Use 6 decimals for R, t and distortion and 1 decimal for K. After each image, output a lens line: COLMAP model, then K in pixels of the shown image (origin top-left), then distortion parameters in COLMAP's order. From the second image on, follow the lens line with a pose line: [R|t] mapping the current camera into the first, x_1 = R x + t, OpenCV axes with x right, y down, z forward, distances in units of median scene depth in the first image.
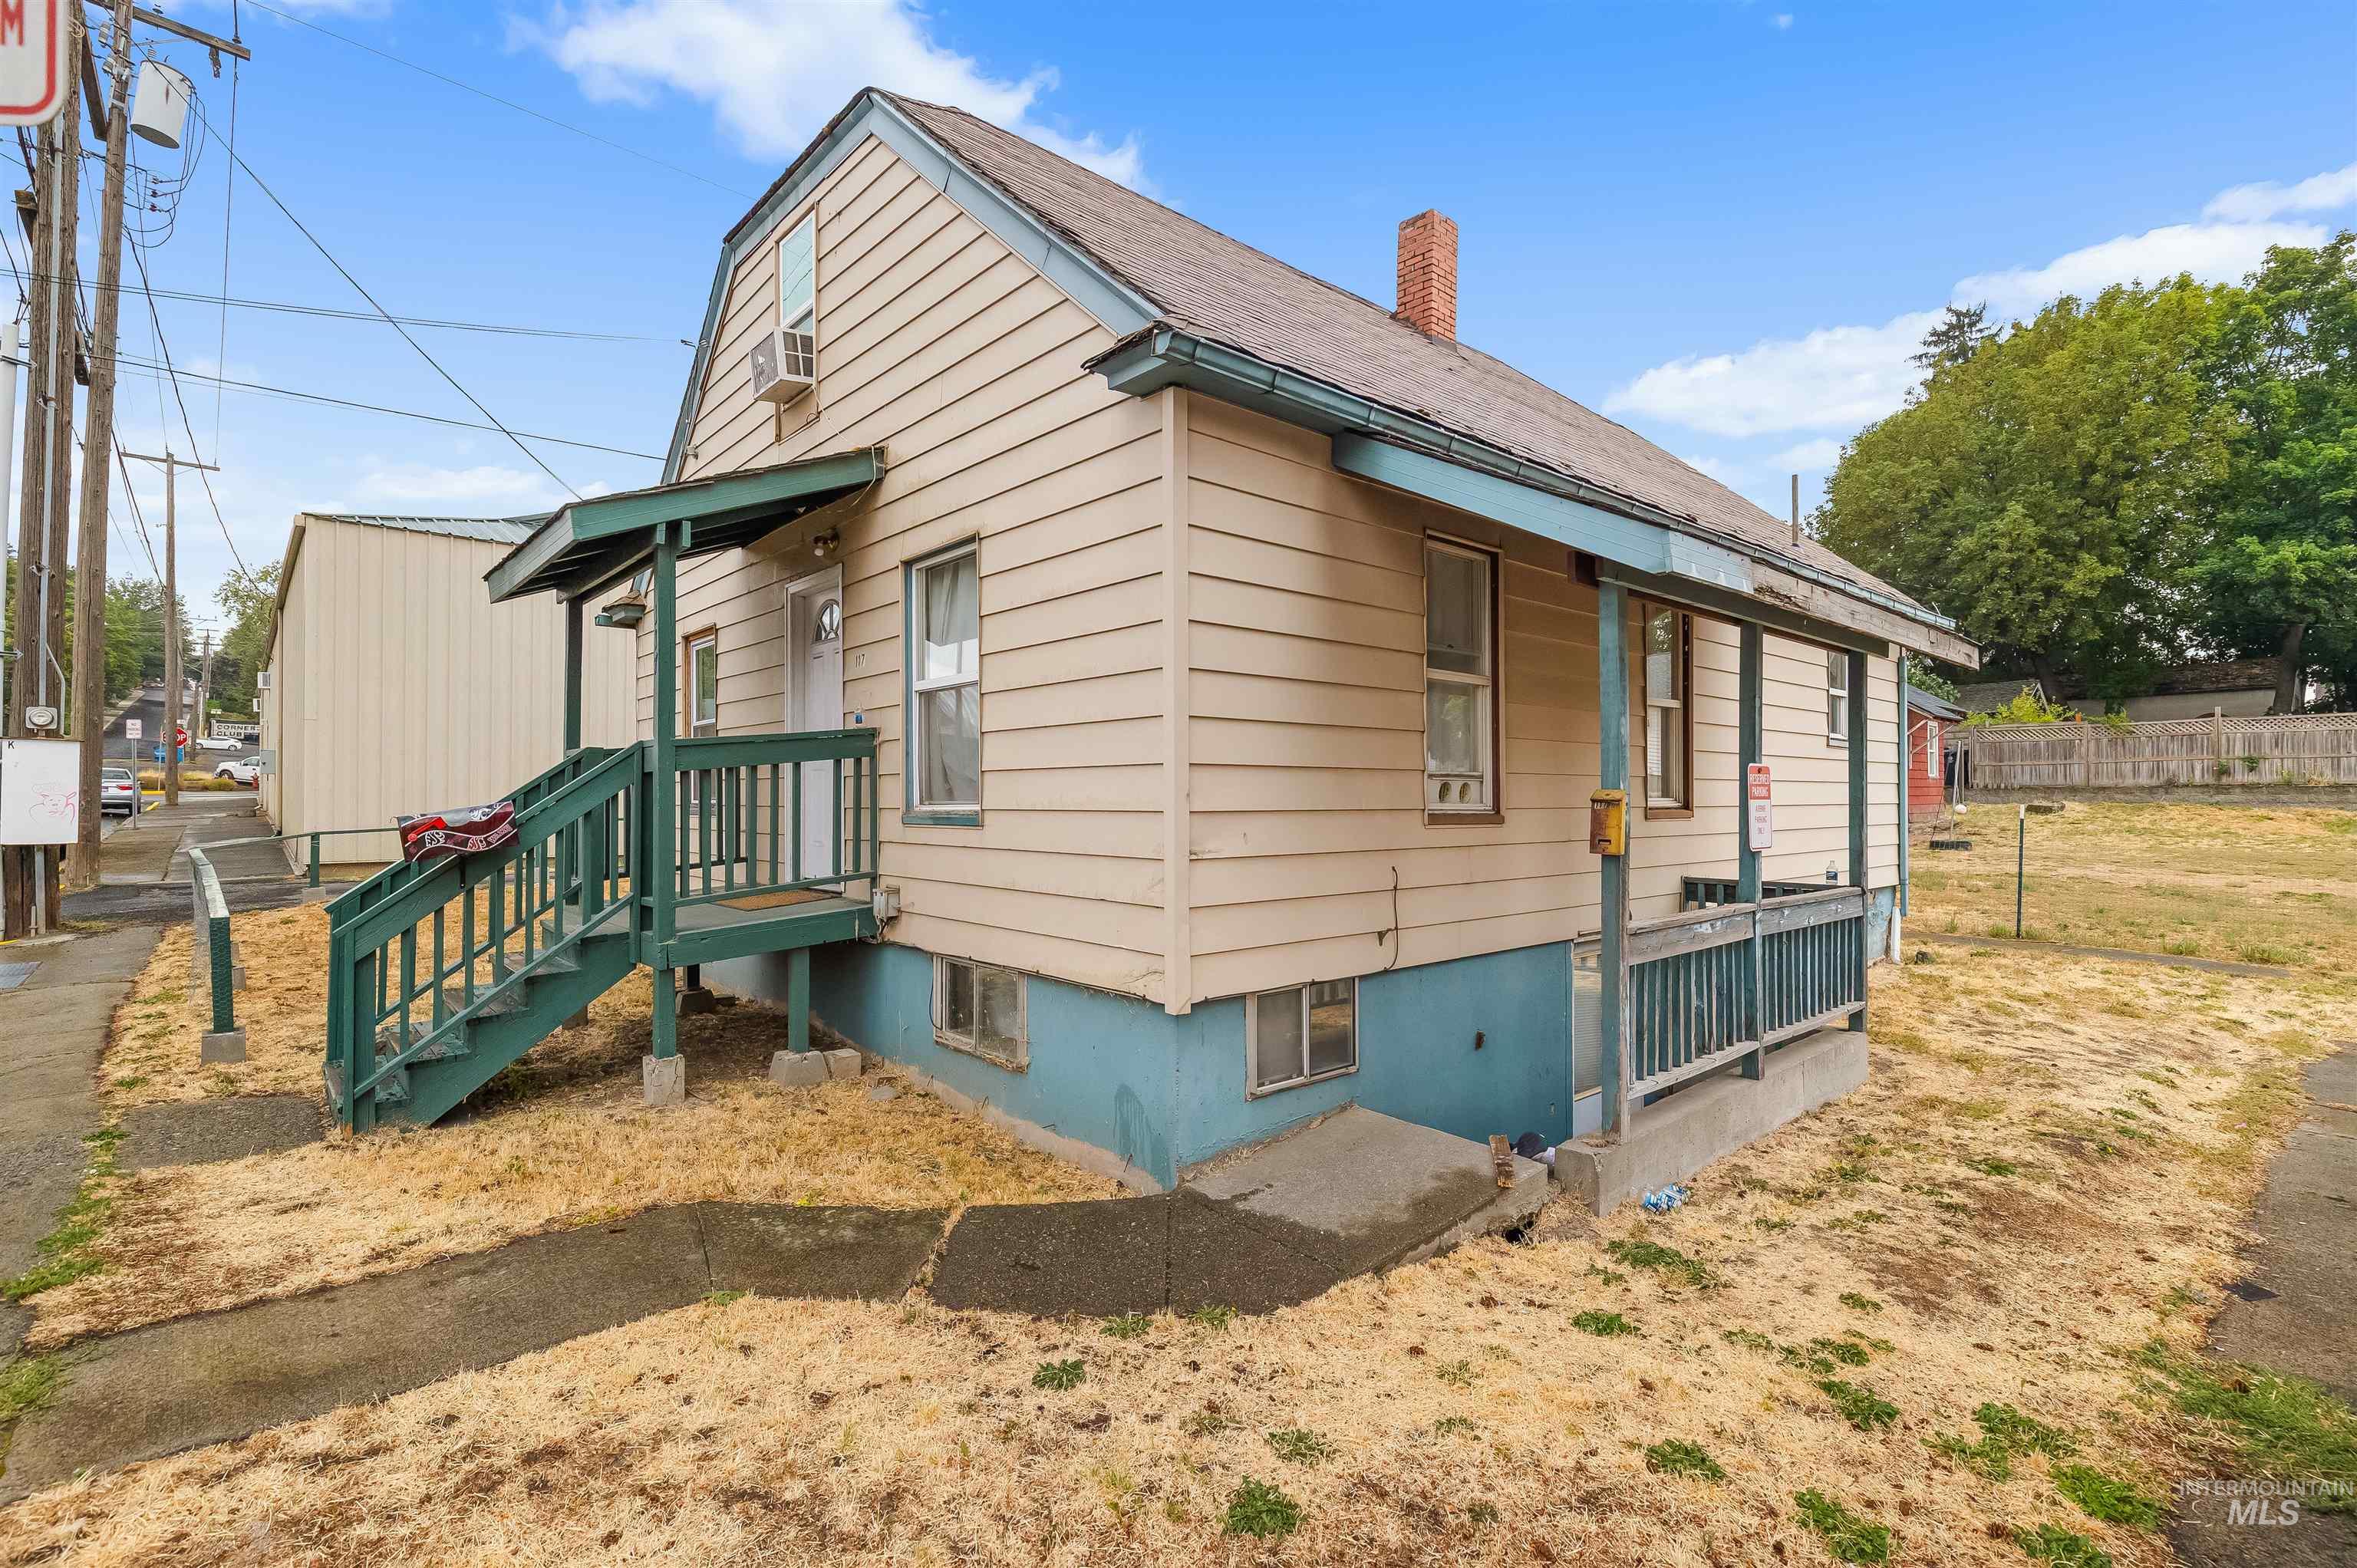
lens RADIAL K [[1095.2, 0, 1185.3], [0, 1095.2, 794.3], [0, 0, 1]] dist [-0.000493, 0.000100]
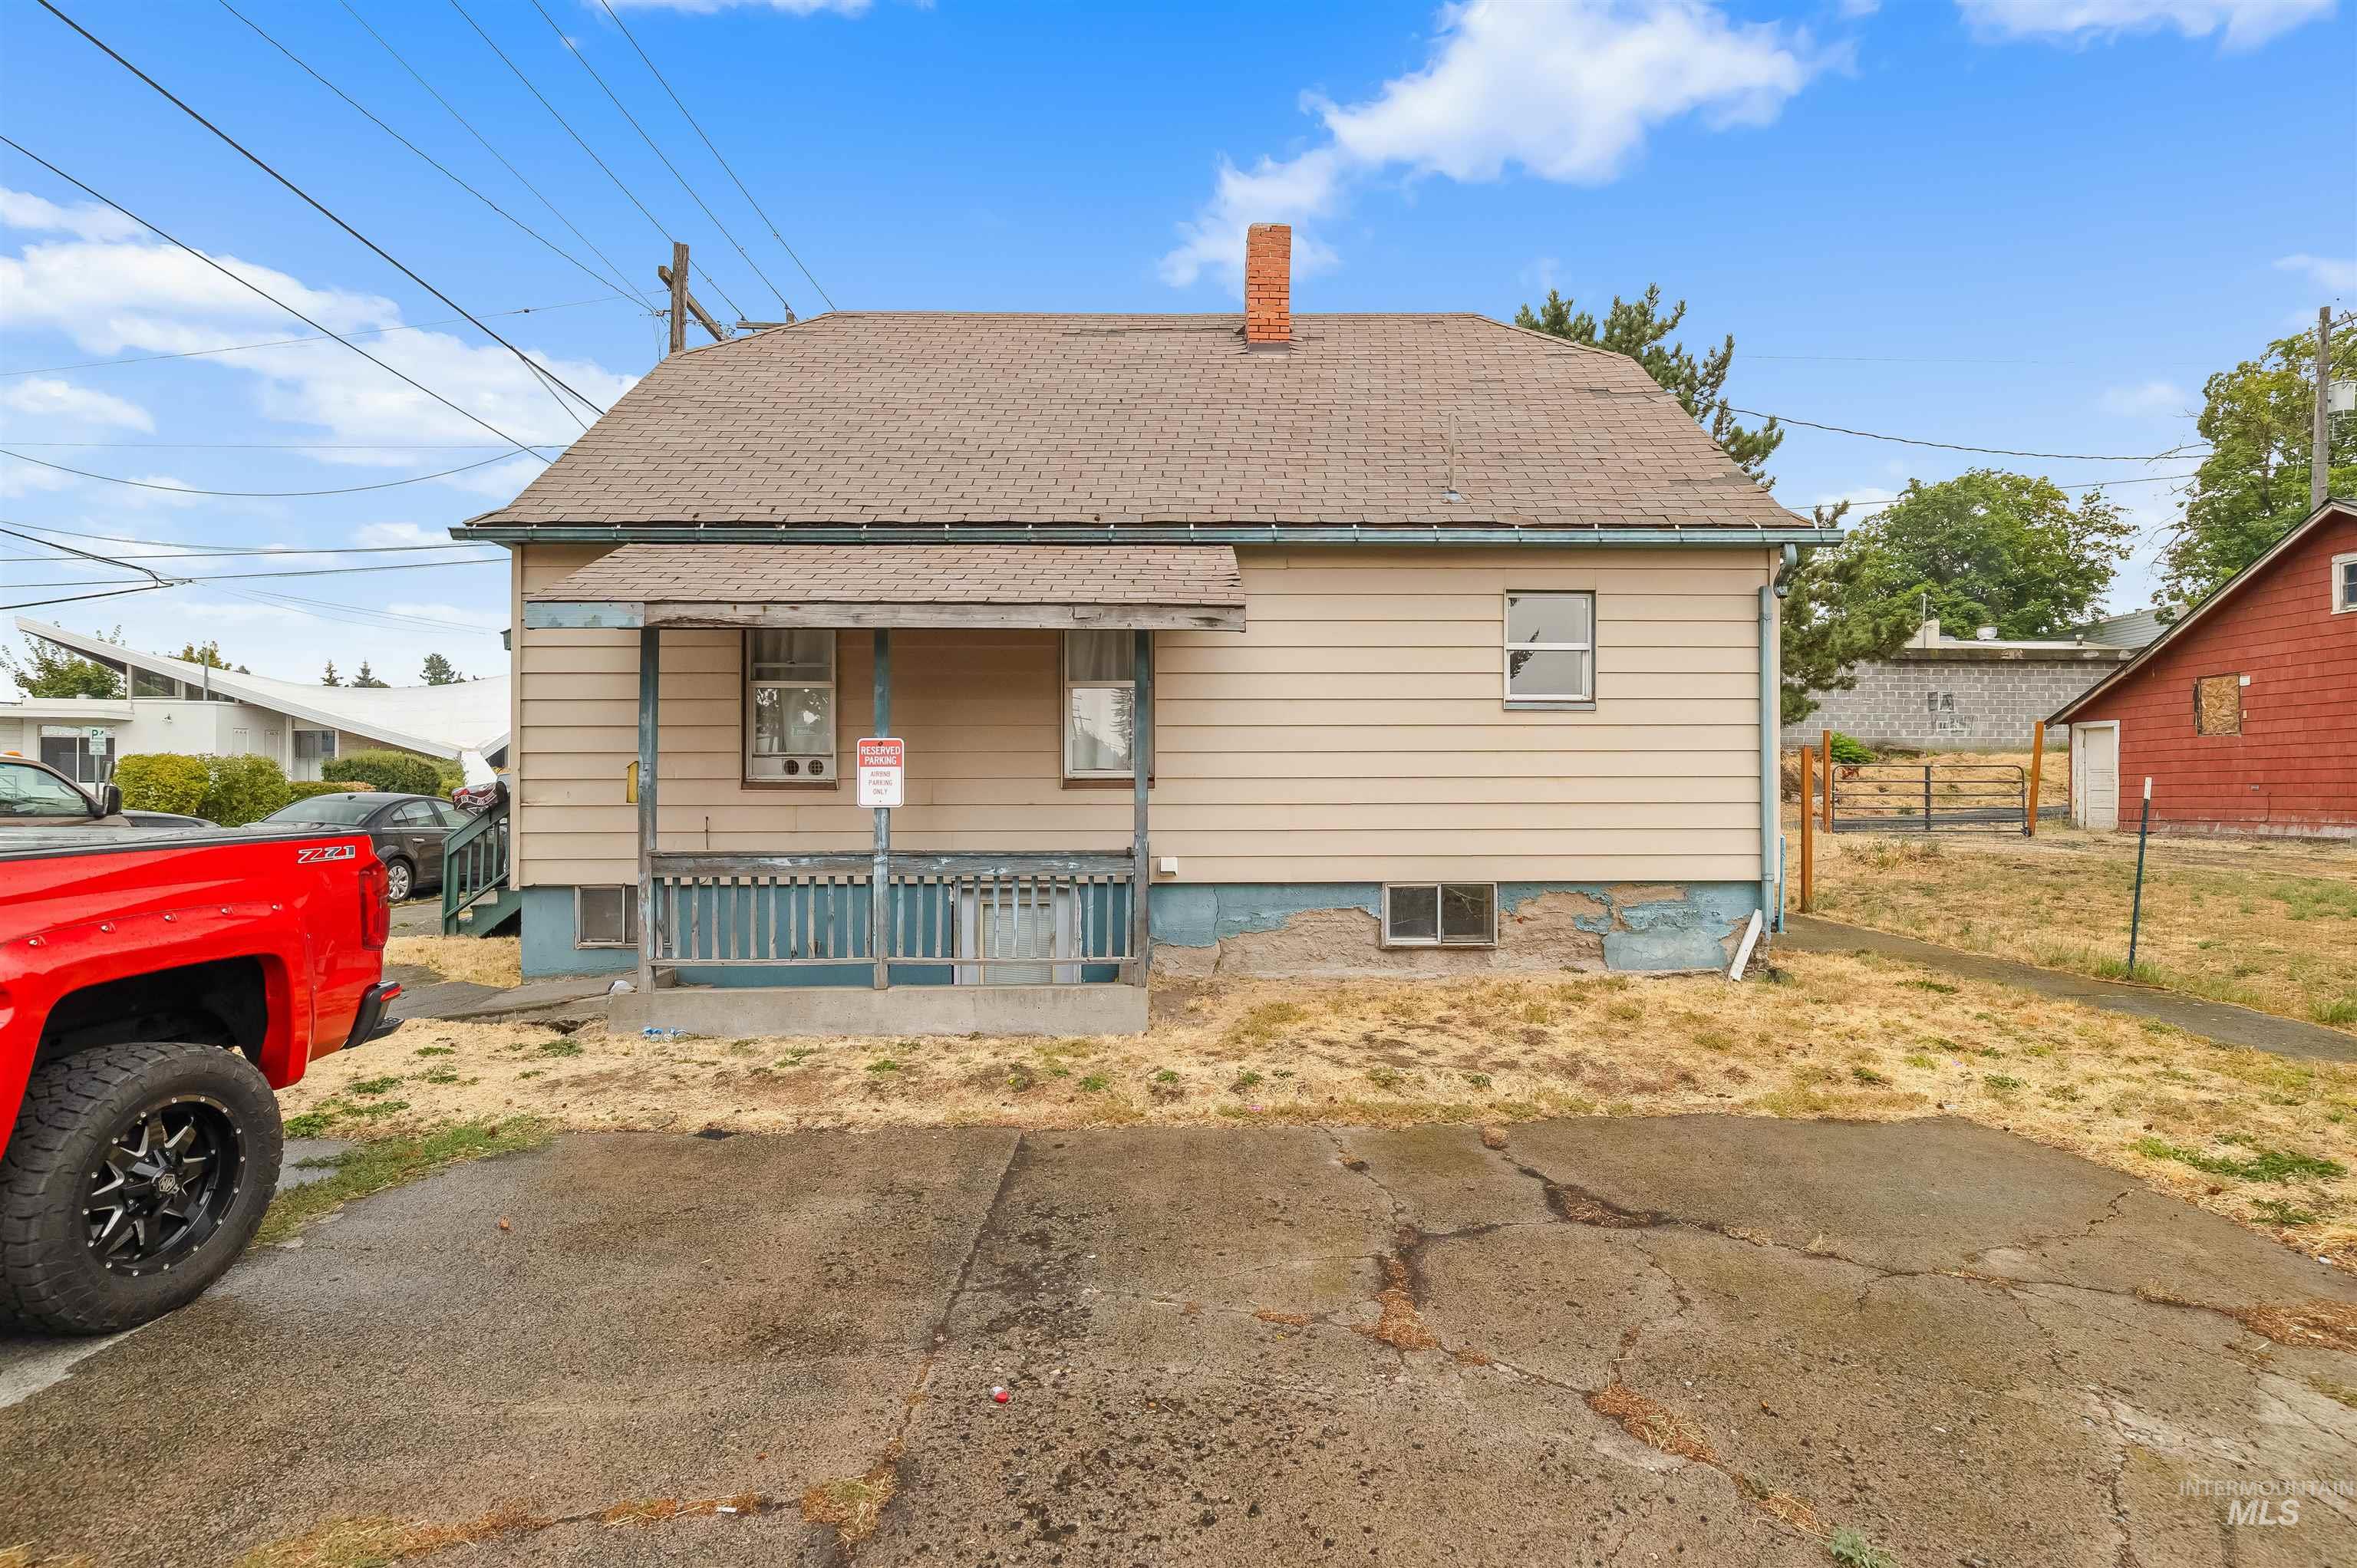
lens RADIAL K [[1081.8, 0, 1189.1], [0, 1081.8, 790.6], [0, 0, 1]] dist [0.000647, 0.001314]
pose [[0.771806, -0.007557, -0.635813, 1.477894], [0.004847, 0.999970, -0.006002, 0.037447], [0.635839, 0.001551, 0.771820, 0.243364]]
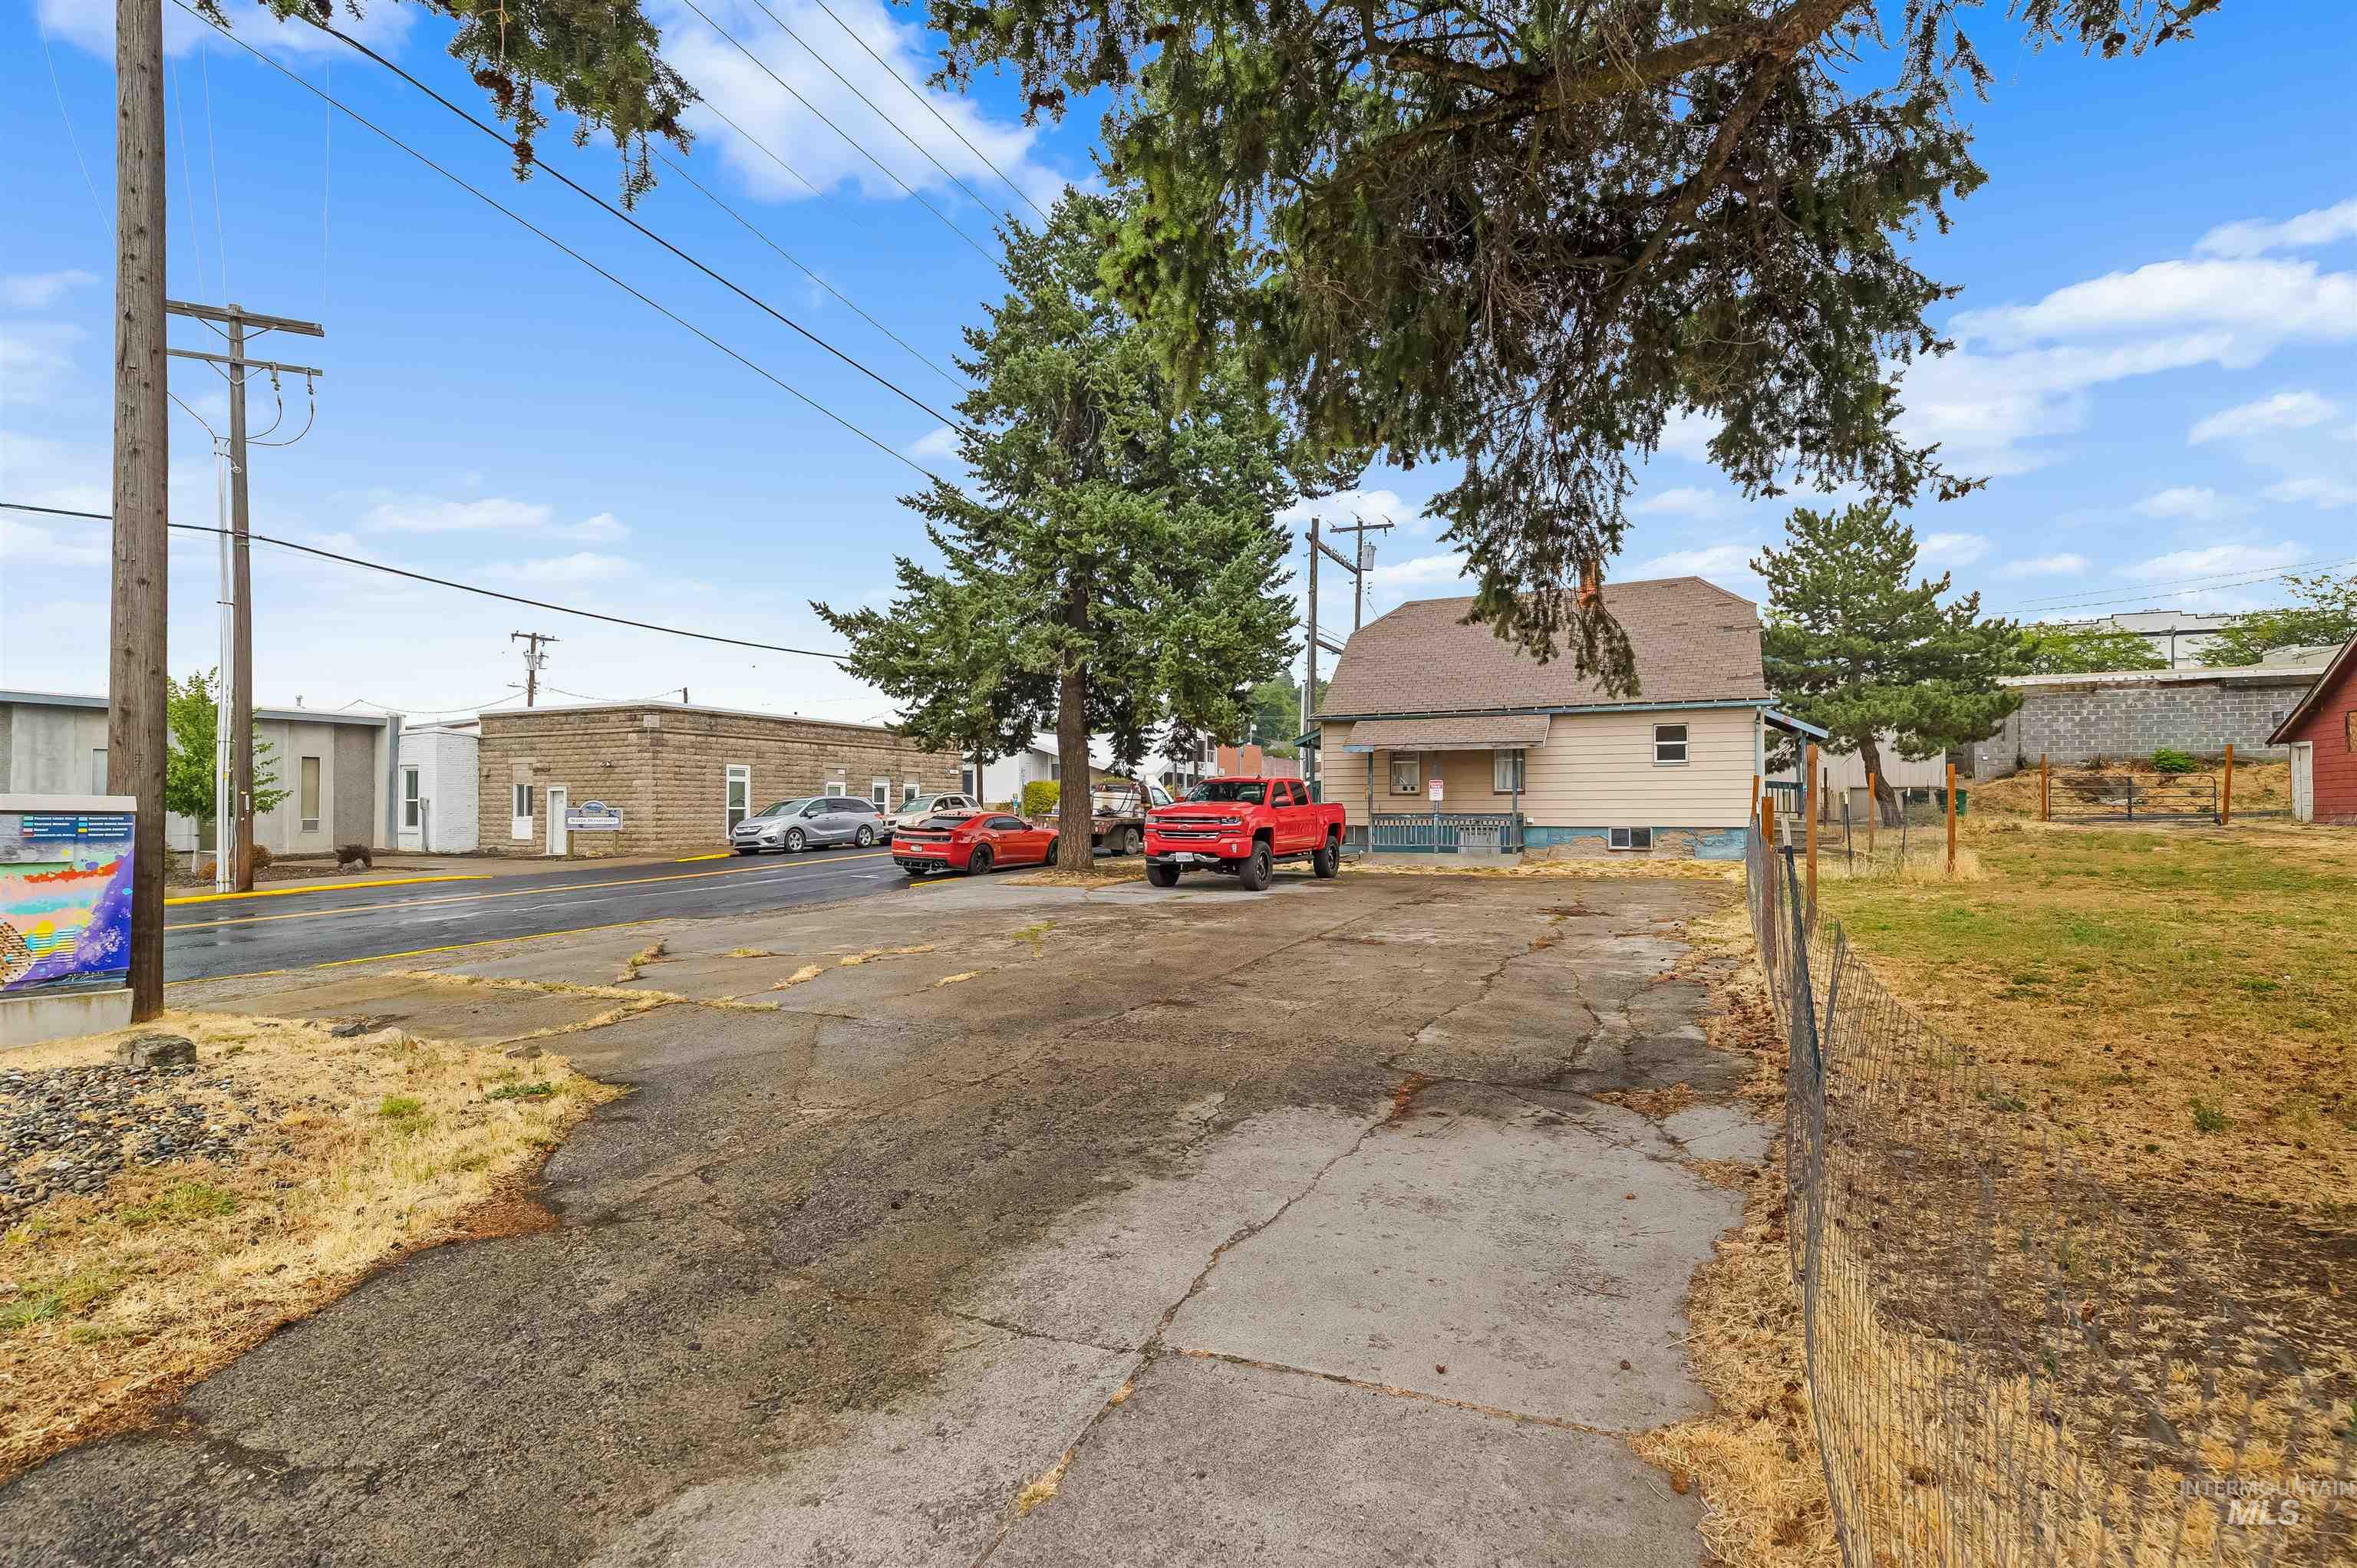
lens RADIAL K [[1081.8, 0, 1189.1], [0, 1081.8, 790.6], [0, 0, 1]] dist [0.000647, 0.001314]
pose [[0.412772, -0.016218, -0.910690, 3.593376], [0.004704, 0.999866, -0.015674, 0.066927], [0.910822, 0.002186, 0.412793, -1.428891]]
